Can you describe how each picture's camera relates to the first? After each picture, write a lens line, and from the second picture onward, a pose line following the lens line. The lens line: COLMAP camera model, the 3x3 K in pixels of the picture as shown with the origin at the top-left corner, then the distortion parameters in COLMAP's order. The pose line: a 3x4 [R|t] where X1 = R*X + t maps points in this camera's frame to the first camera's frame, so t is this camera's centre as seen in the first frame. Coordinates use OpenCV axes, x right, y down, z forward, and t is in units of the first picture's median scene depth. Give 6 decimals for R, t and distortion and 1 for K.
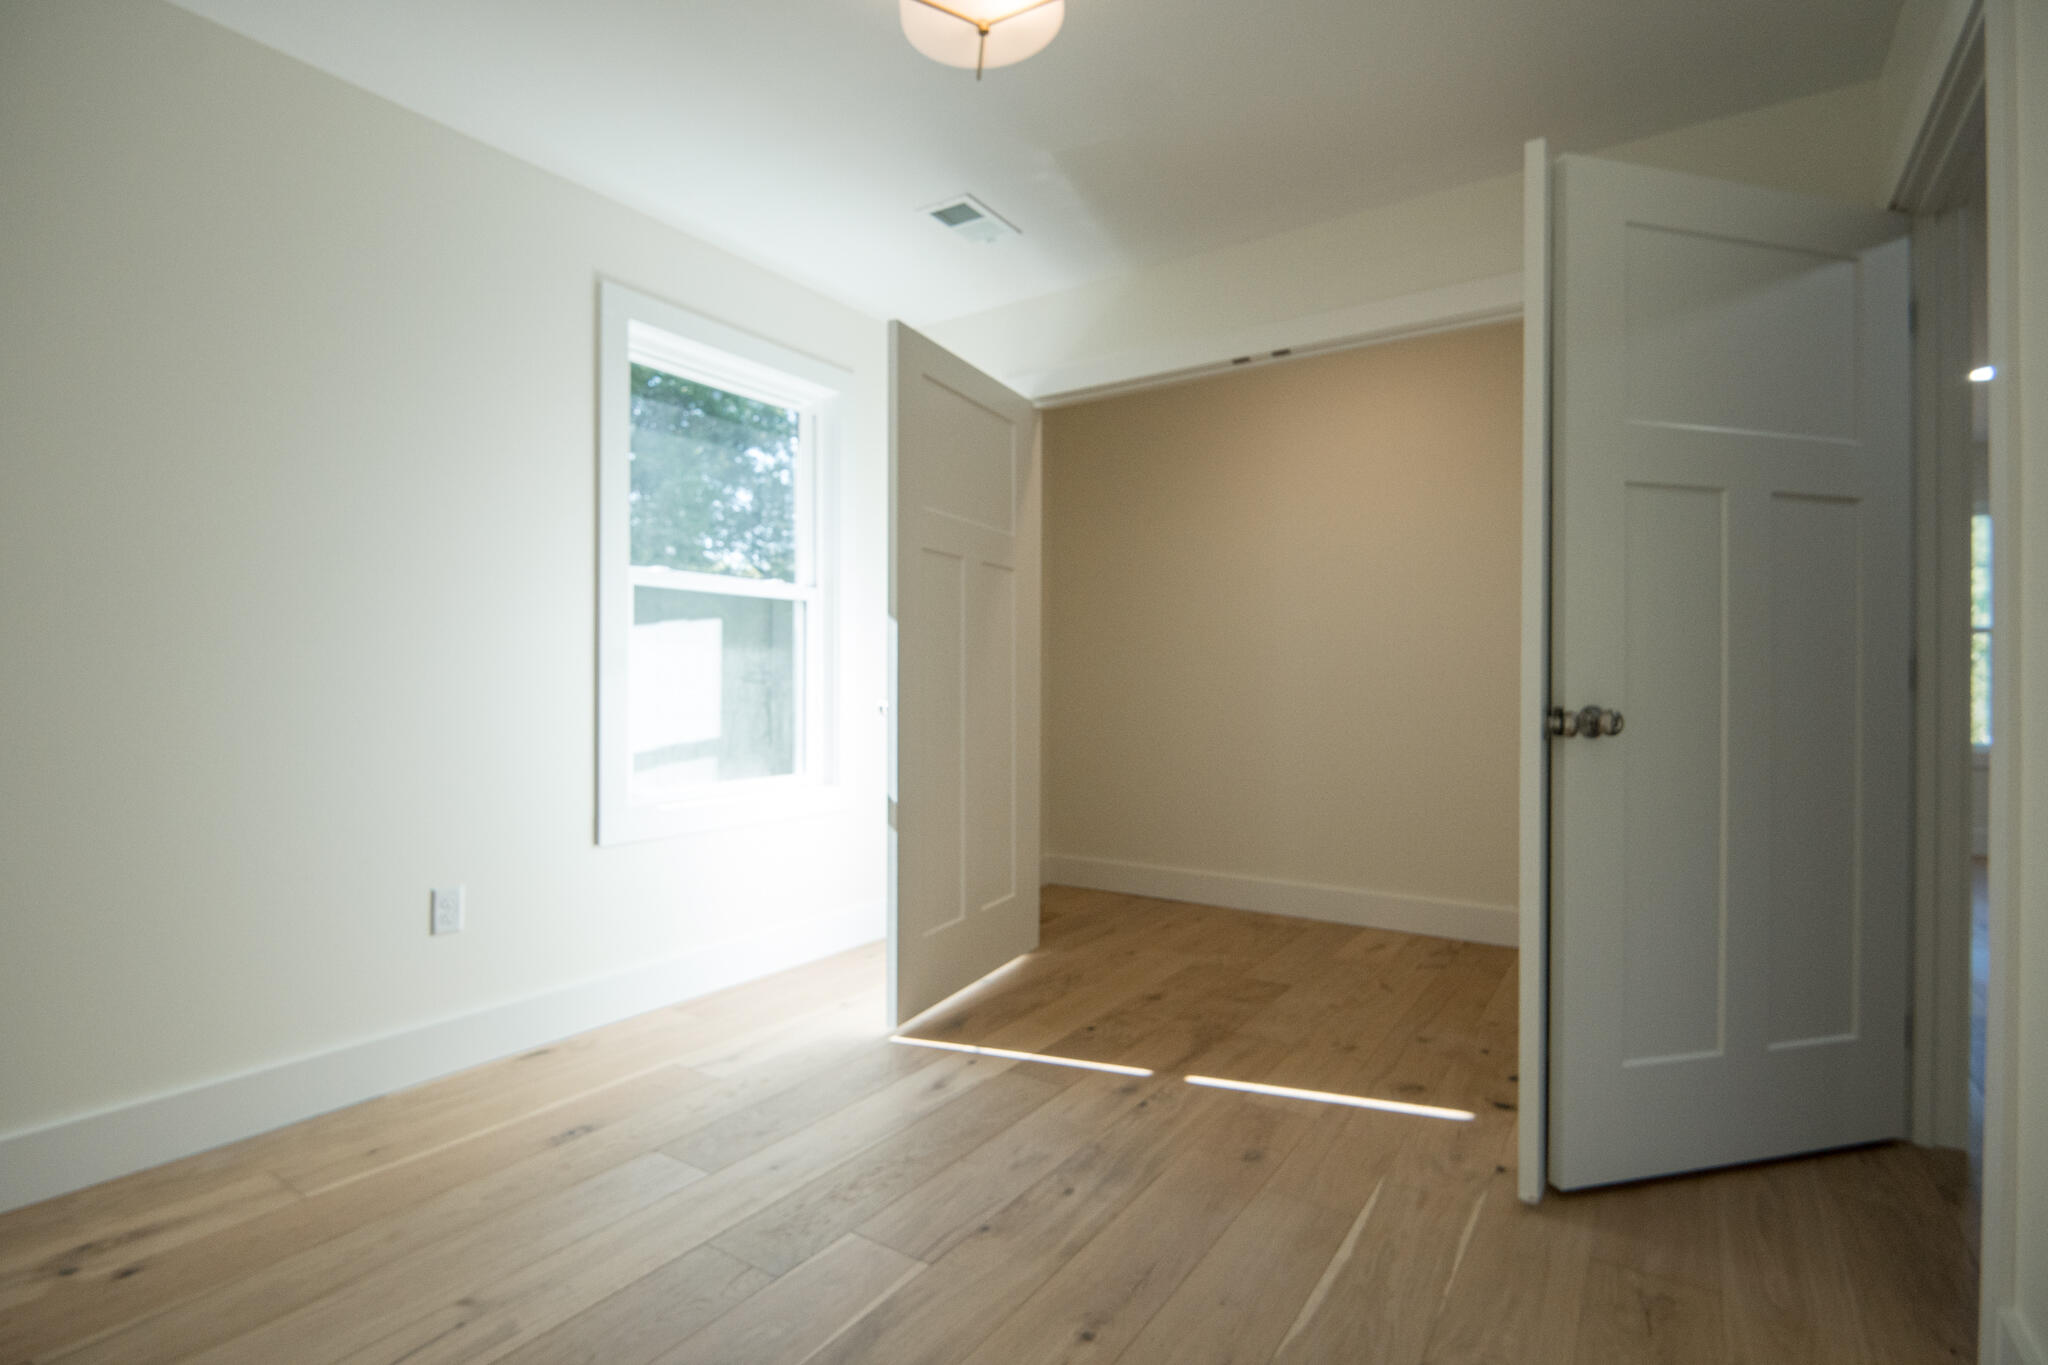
lens RADIAL K [[970.1, 0, 1019.7], [0, 970.1, 678.0], [0, 0, 1]] dist [0.008536, -0.014832]
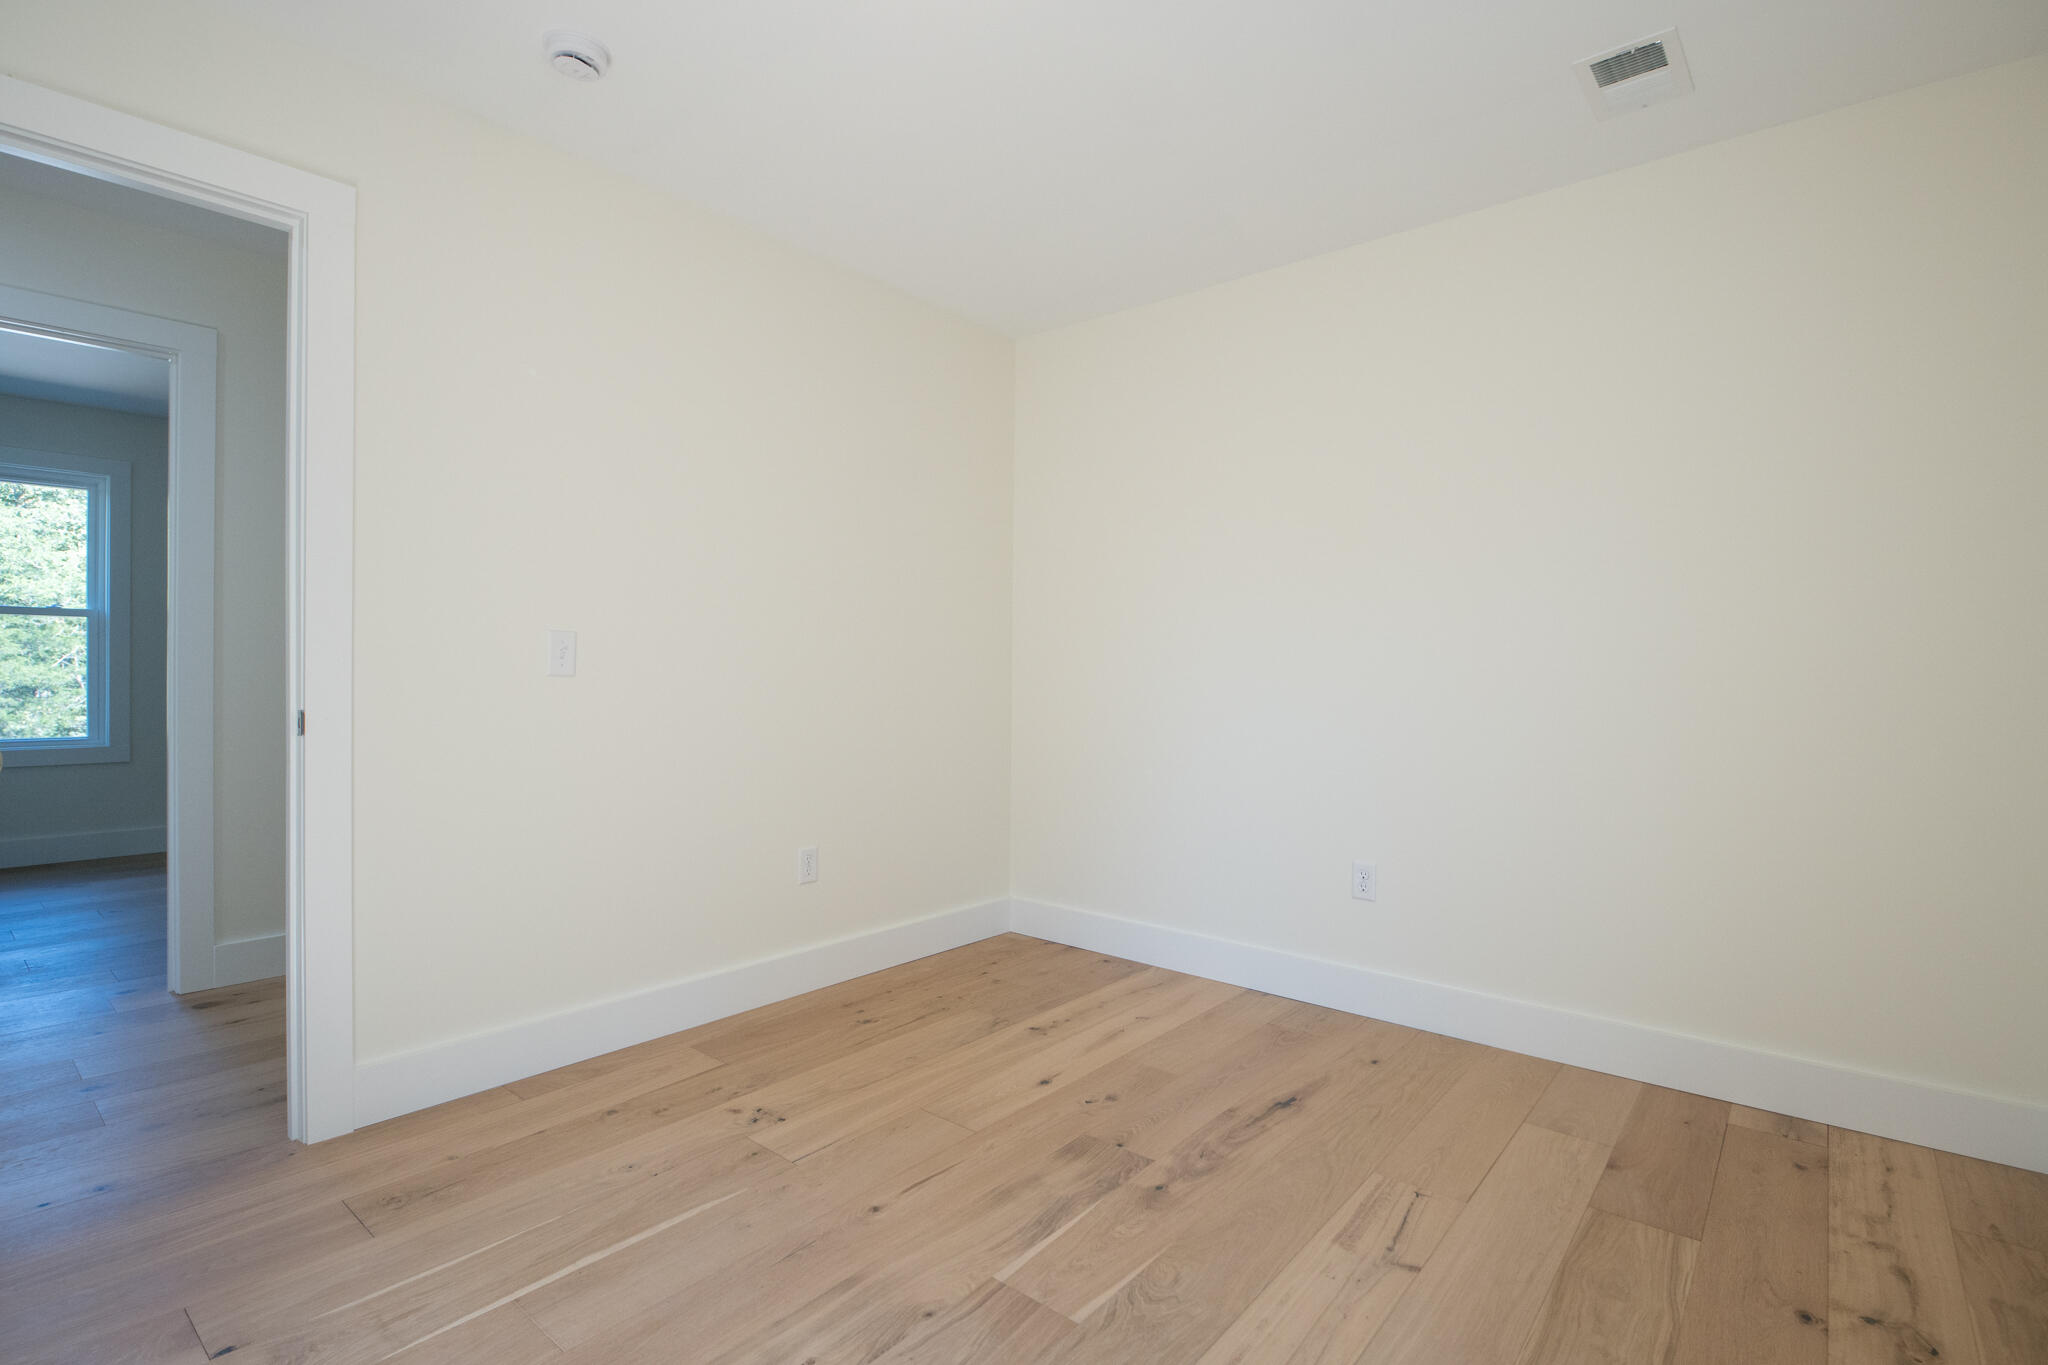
lens RADIAL K [[970.1, 0, 1019.7], [0, 970.1, 678.0], [0, 0, 1]] dist [0.008536, -0.014832]
pose [[-0.993735, -0.013568, 0.110936, -0.213707], [-0.012051, 0.999825, 0.014330, -0.034872], [-0.111111, 0.012903, -0.993724, 1.908477]]
